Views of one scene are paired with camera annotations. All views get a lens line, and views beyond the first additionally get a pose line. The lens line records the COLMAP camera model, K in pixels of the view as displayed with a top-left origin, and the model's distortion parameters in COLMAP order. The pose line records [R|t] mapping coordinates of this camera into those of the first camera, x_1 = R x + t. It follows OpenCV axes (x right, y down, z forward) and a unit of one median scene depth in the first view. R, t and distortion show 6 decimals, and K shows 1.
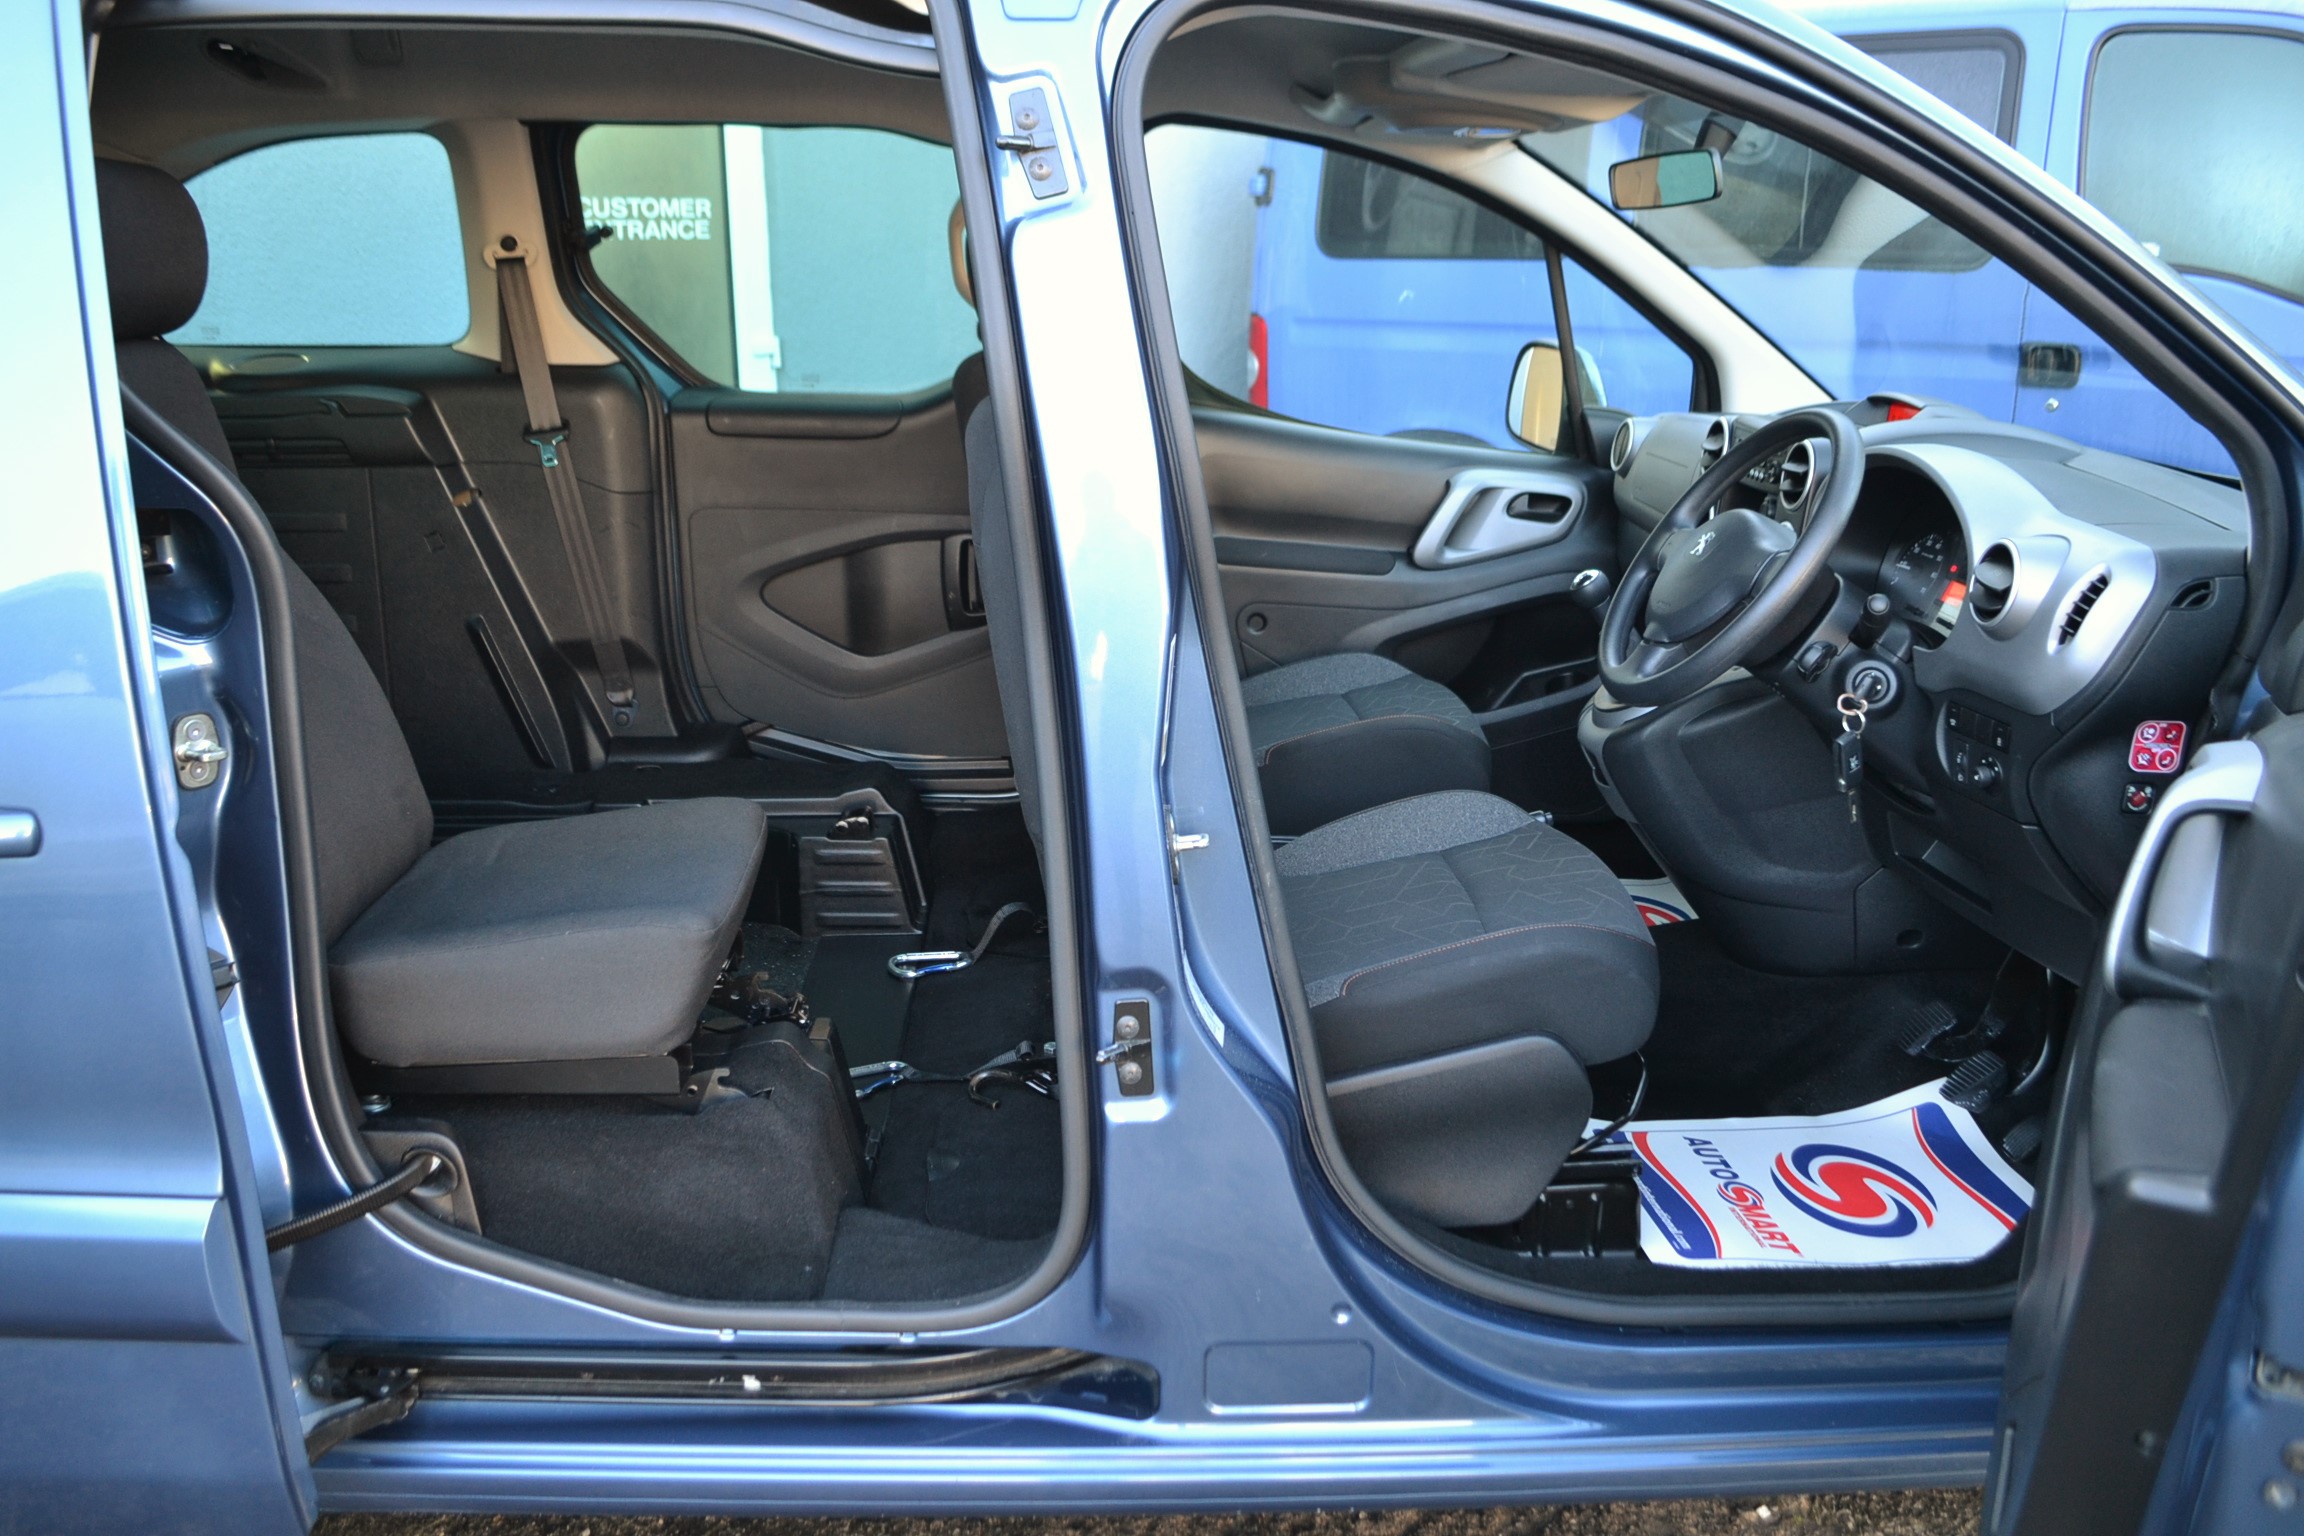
lens RADIAL K [[1827.3, 0, 1168.0], [0, 1827.3, 772.9], [0, 0, 1]] dist [-0.071595, 0.001744]
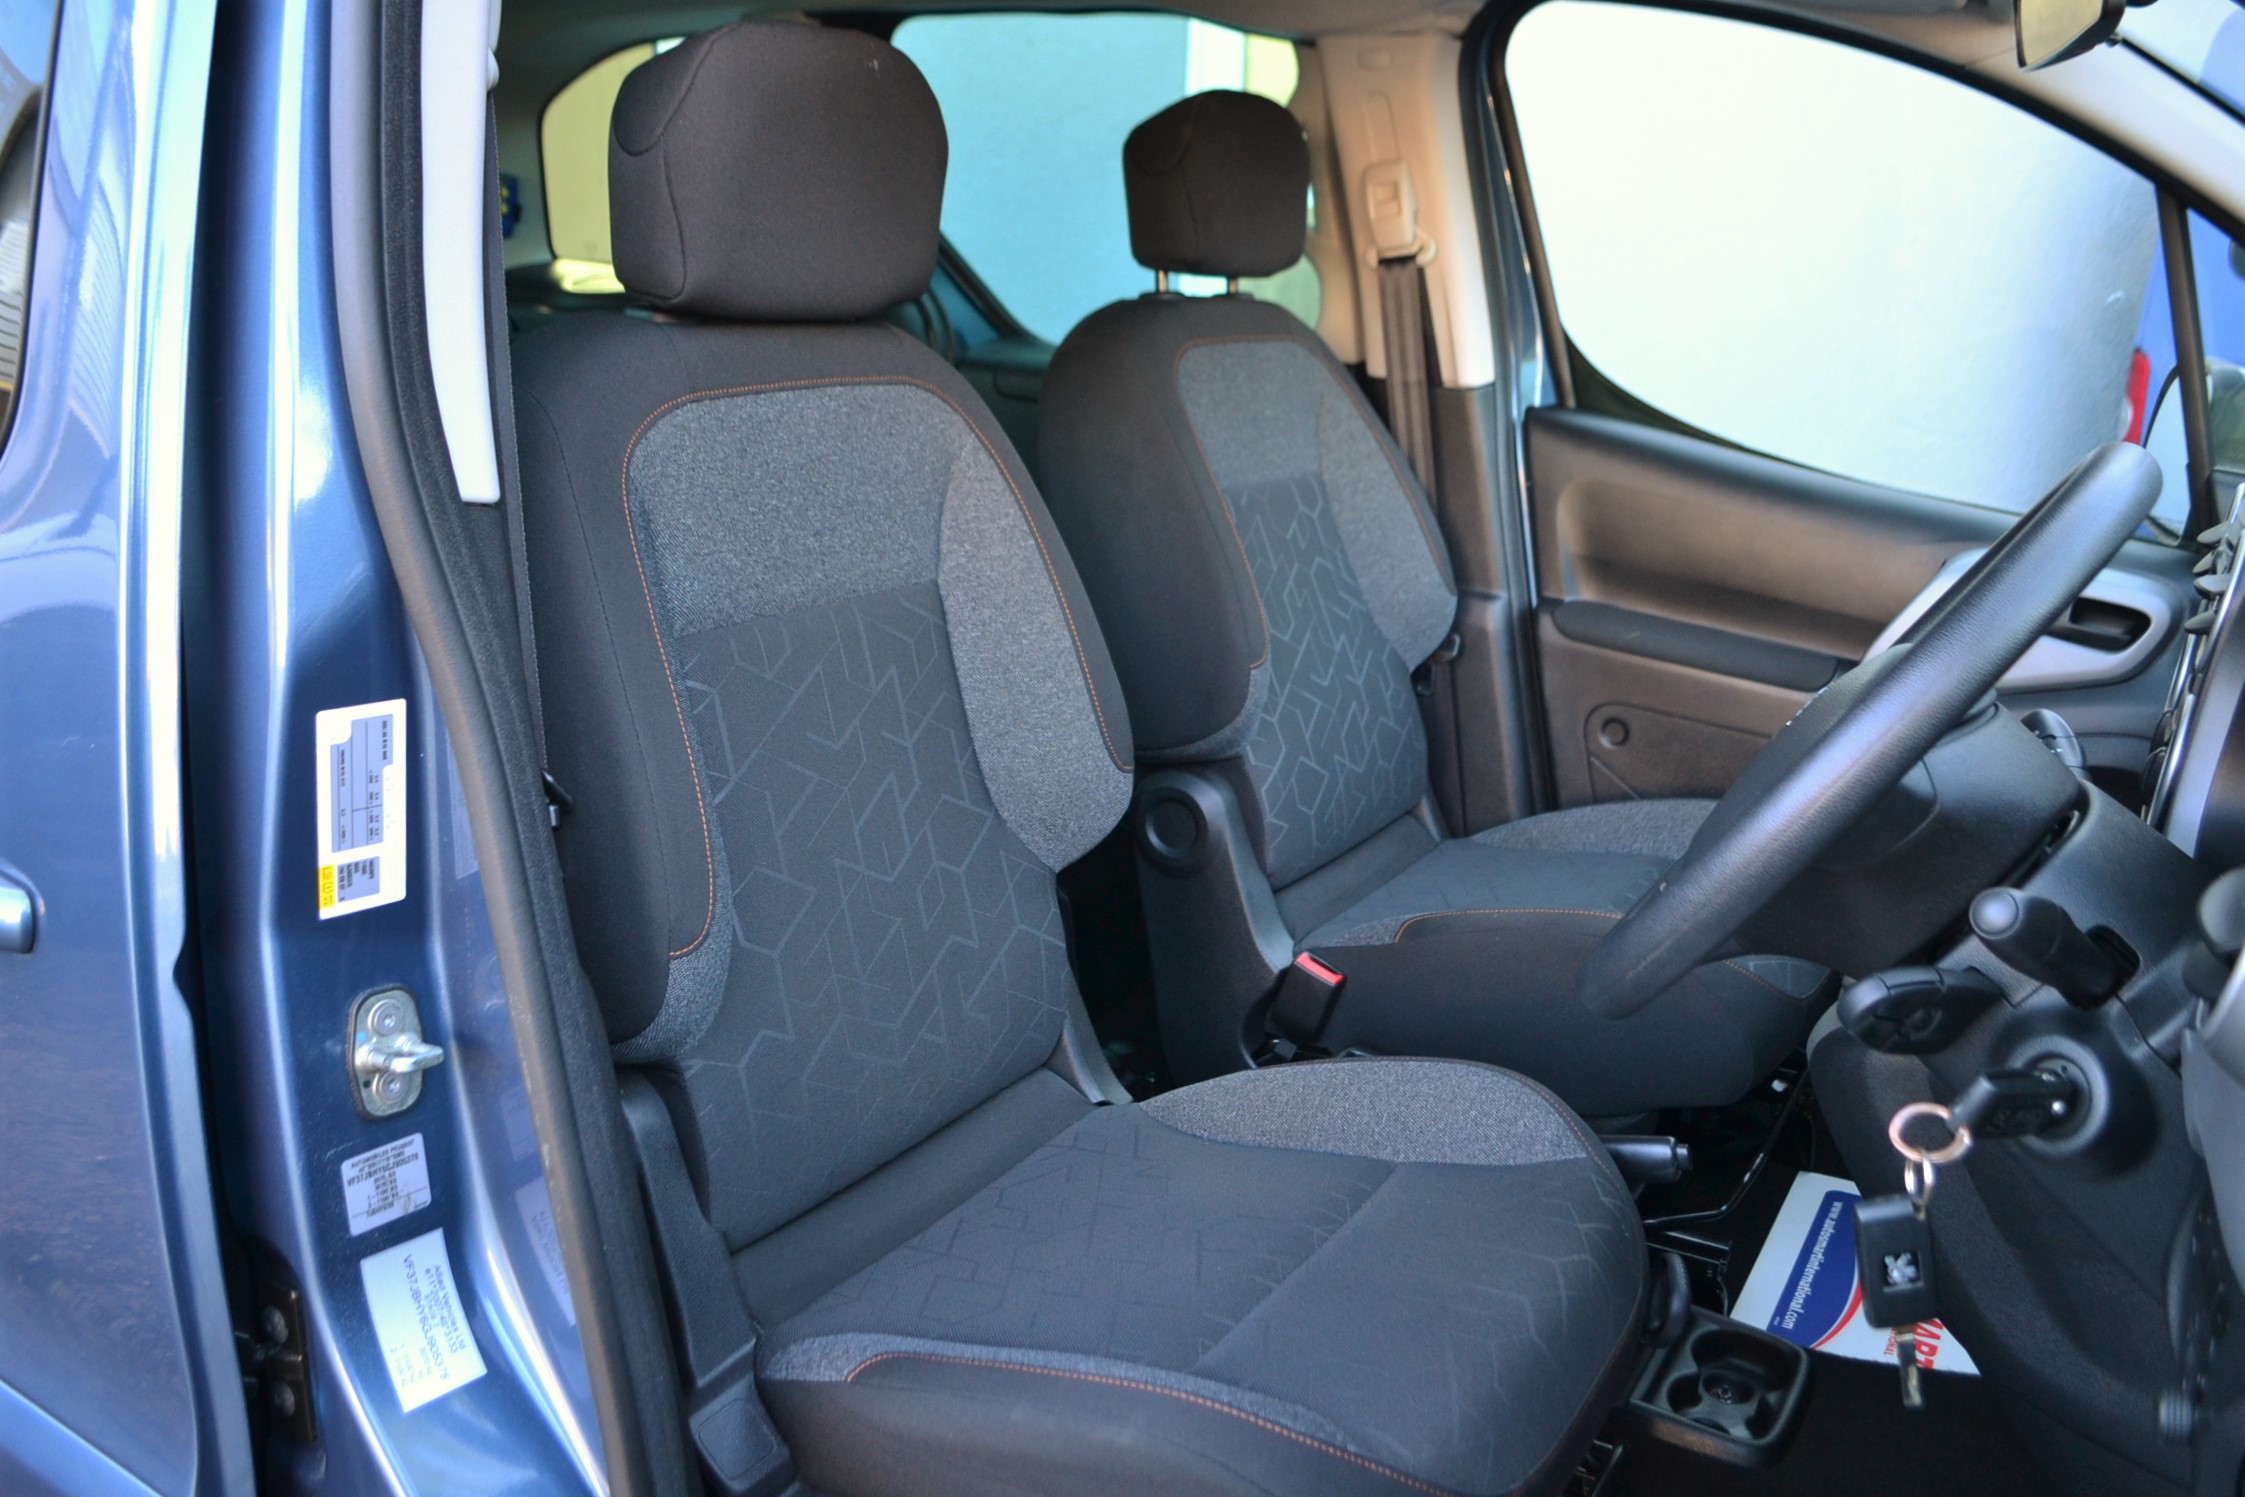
lens RADIAL K [[1829.2, 0, 1147.3], [0, 1829.2, 756.4], [0, 0, 1]] dist [-0.073079, 0.002532]
pose [[0.836946, 0.175380, -0.518424, 0.315647], [-0.186579, 0.981952, 0.030974, -0.076024], [0.514500, 0.070803, 0.854563, 0.403975]]
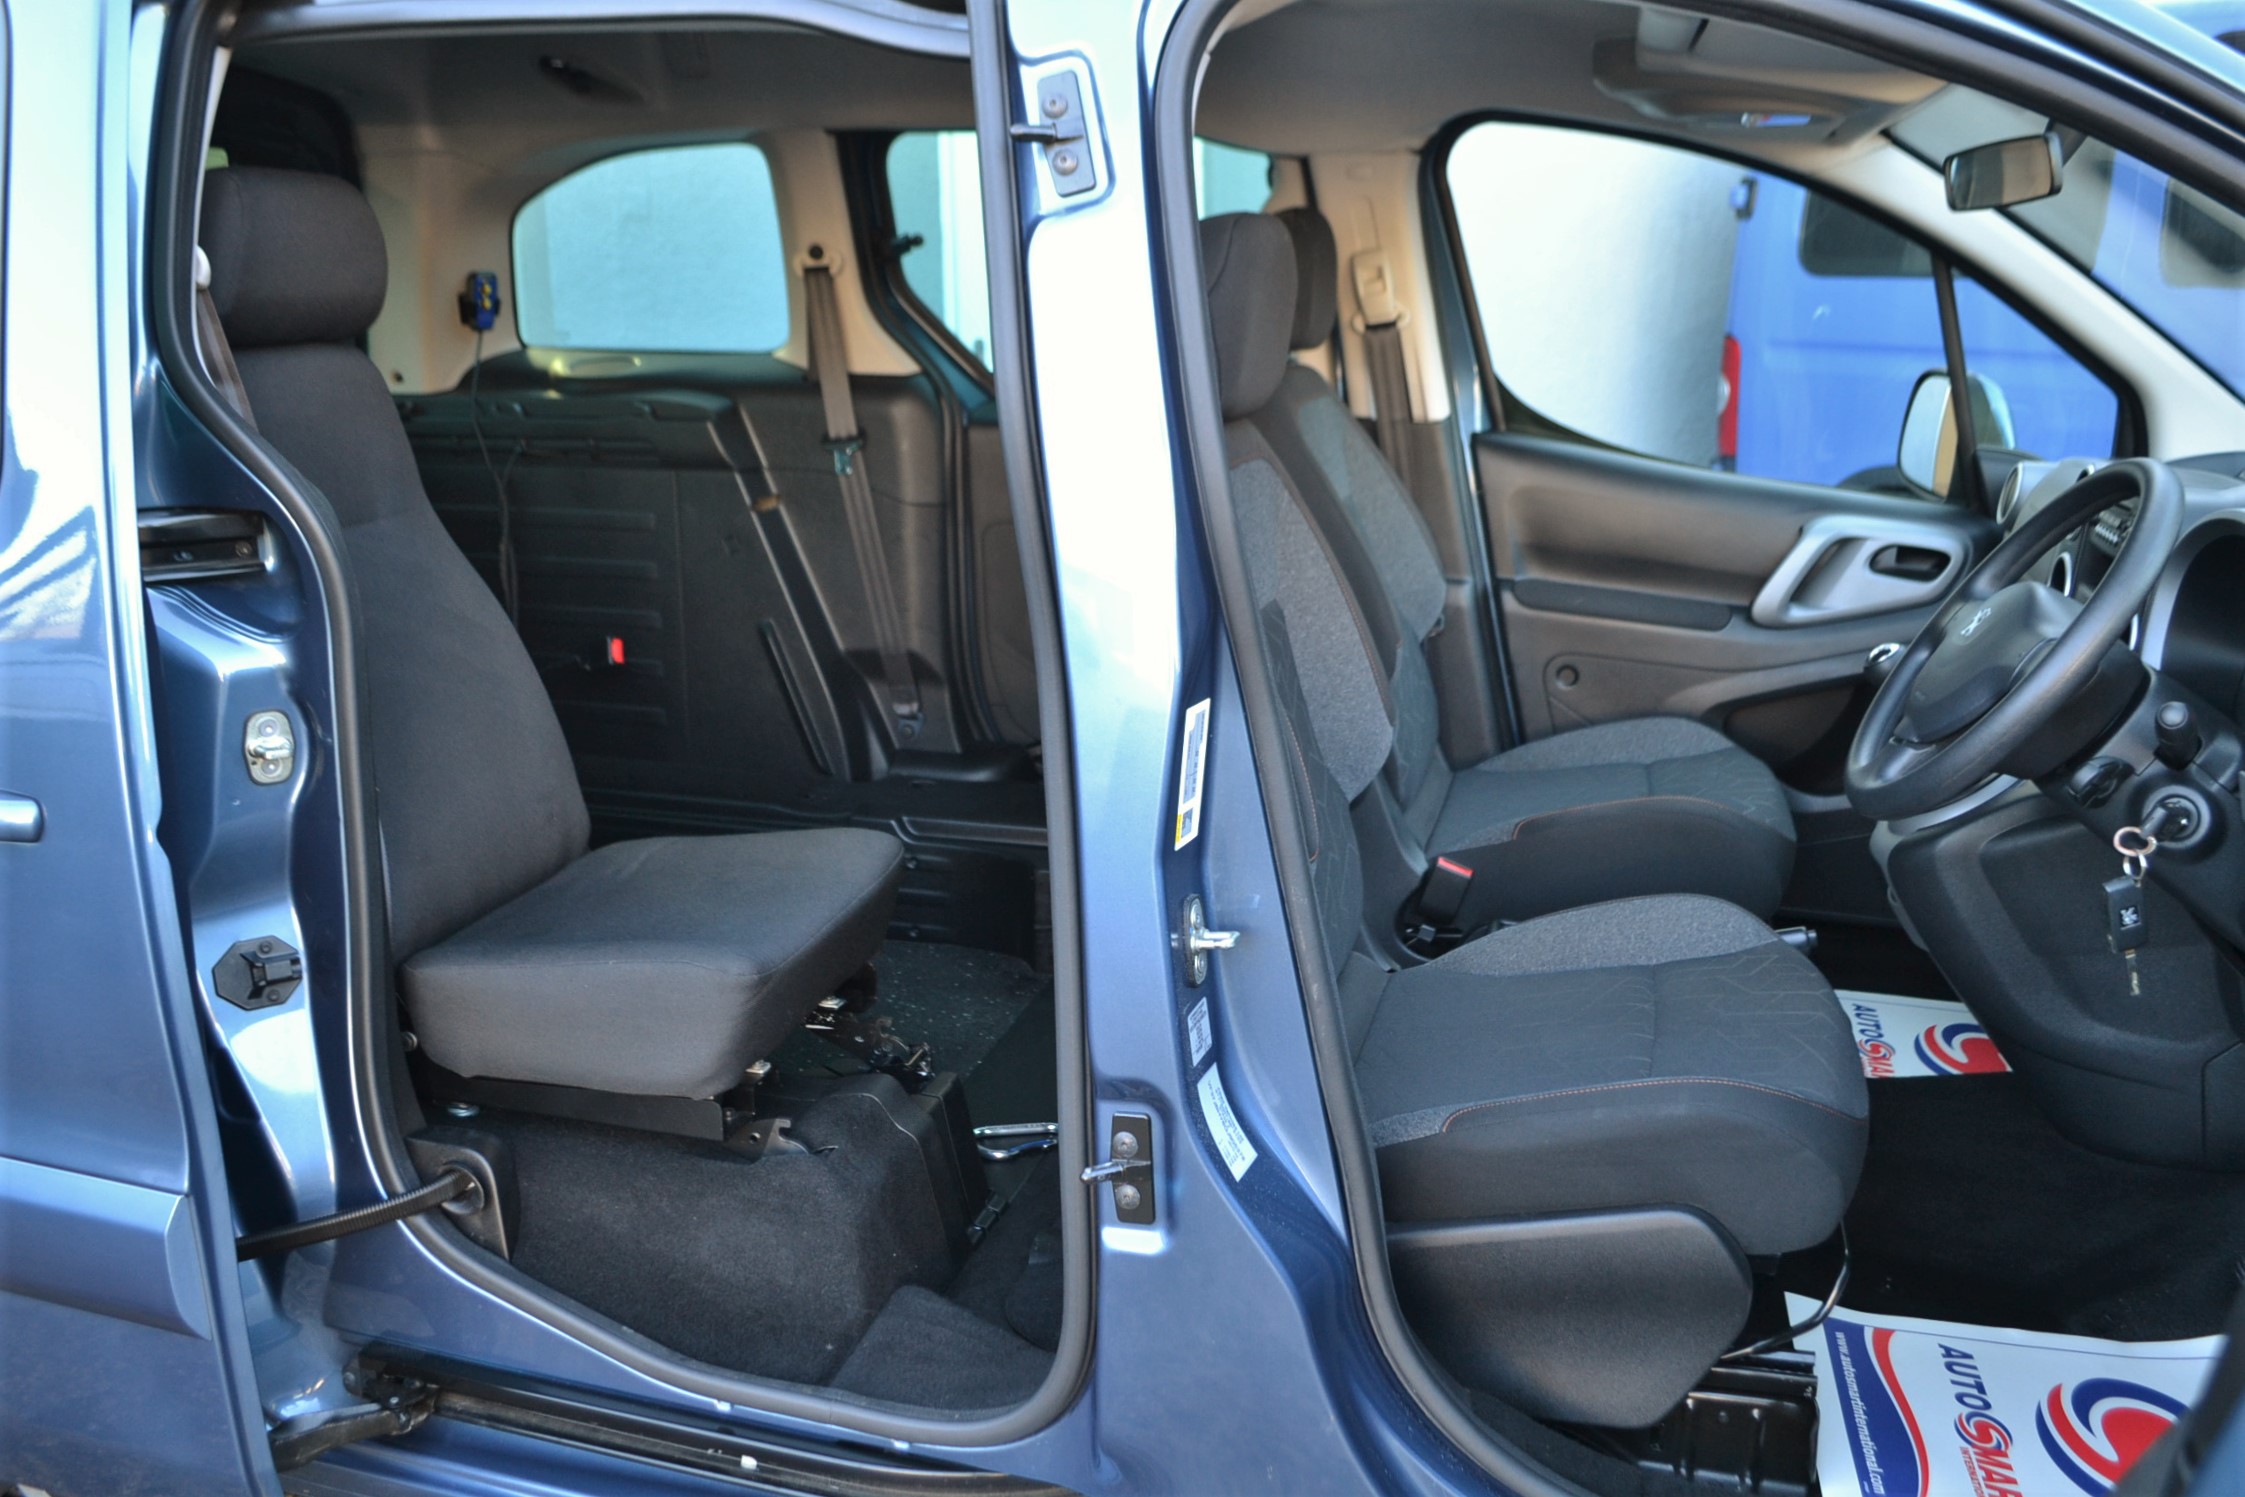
lens RADIAL K [[1829.2, 0, 1147.3], [0, 1829.2, 756.4], [0, 0, 1]] dist [-0.073079, 0.002532]
pose [[0.951820, 0.076421, -0.296983, 0.148457], [-0.081617, 0.996651, -0.005116, -0.026641], [0.295597, 0.029109, 0.954869, 0.106879]]
